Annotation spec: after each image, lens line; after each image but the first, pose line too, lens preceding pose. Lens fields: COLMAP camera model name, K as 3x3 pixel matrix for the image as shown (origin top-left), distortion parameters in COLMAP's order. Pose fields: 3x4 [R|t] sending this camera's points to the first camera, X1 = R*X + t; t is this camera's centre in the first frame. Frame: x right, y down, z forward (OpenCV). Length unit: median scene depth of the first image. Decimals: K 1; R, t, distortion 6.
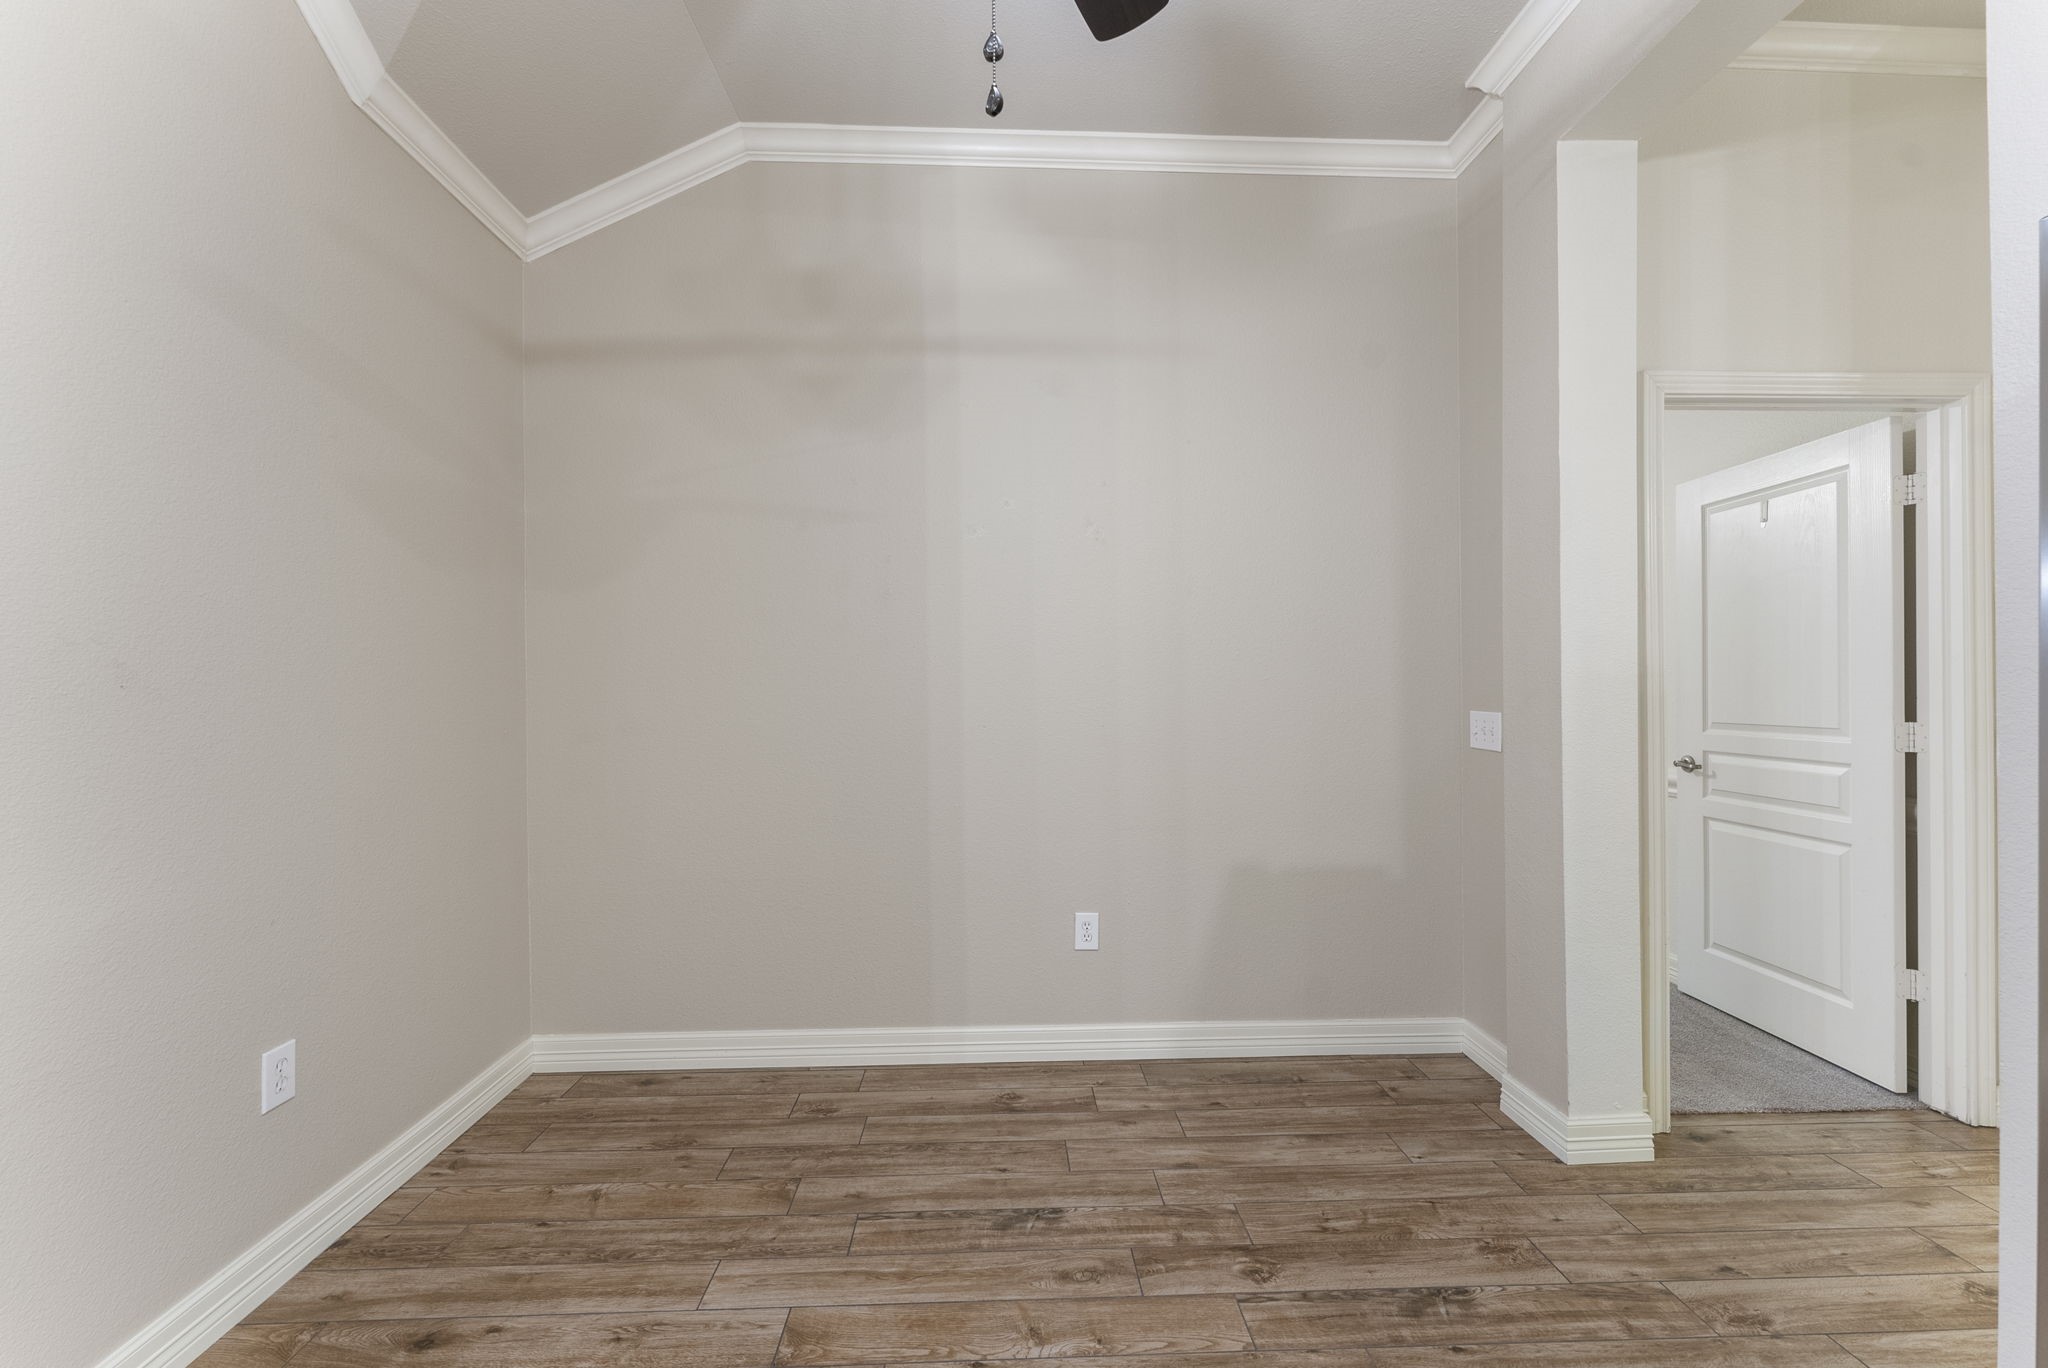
lens RADIAL K [[834.6, 0, 1032.3], [0, 834.6, 685.4], [0, 0, 1]] dist [0.001120, 0.000384]
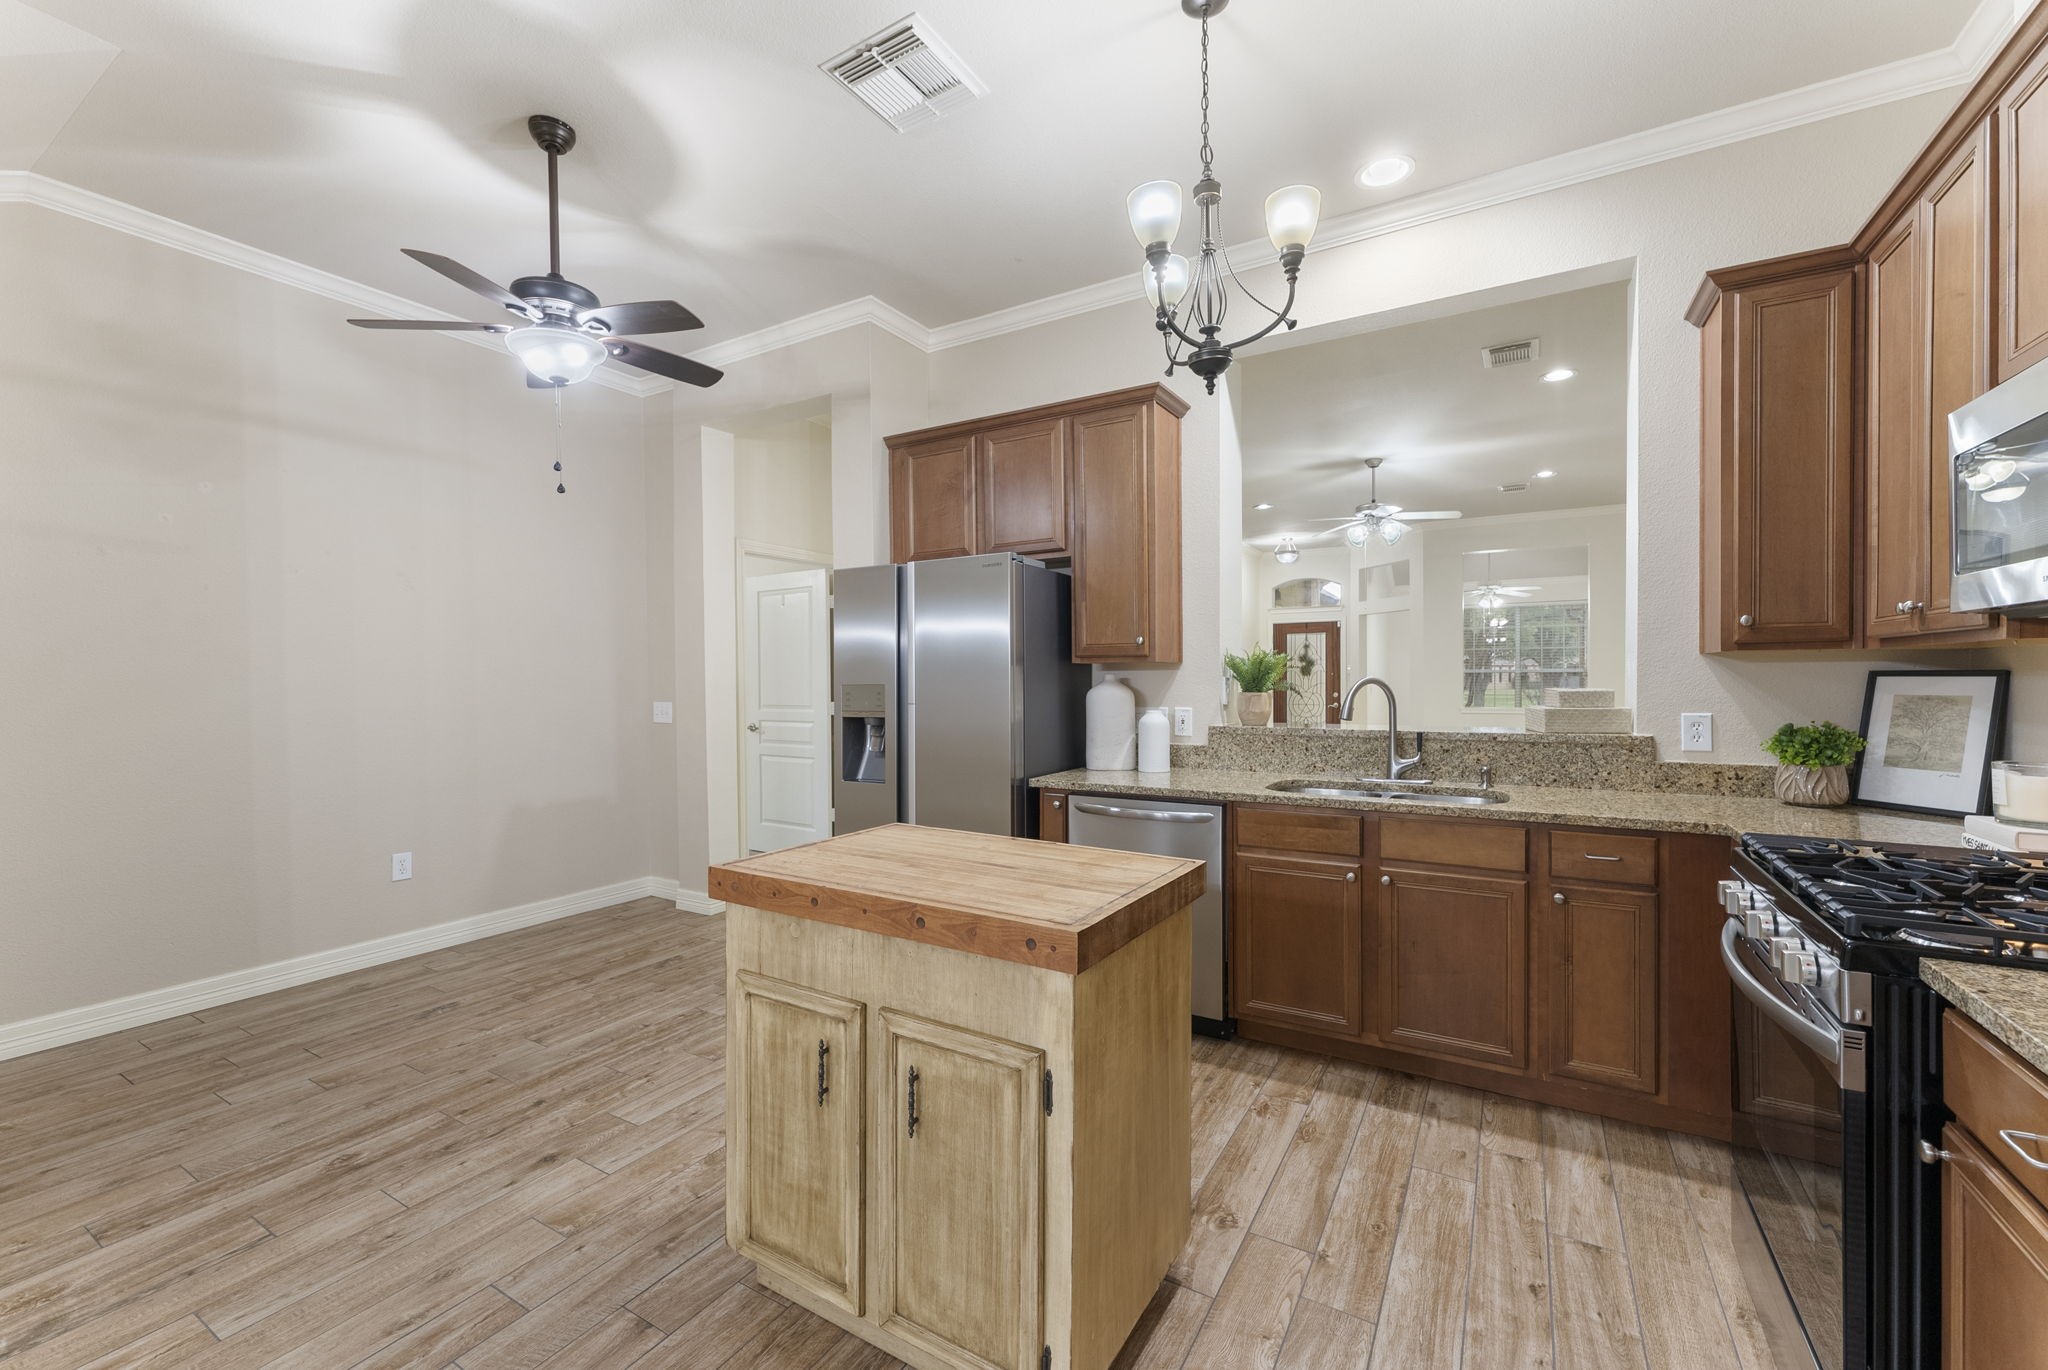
lens RADIAL K [[834.6, 0, 1024.1], [0, 834.6, 688.4], [0, 0, 1]] dist [0.001120, 0.000384]
pose [[0.547014, -0.012595, 0.837029, -0.649888], [0.004908, 0.999918, 0.011839, -0.017916], [-0.837109, -0.002368, 0.547031, -0.775594]]
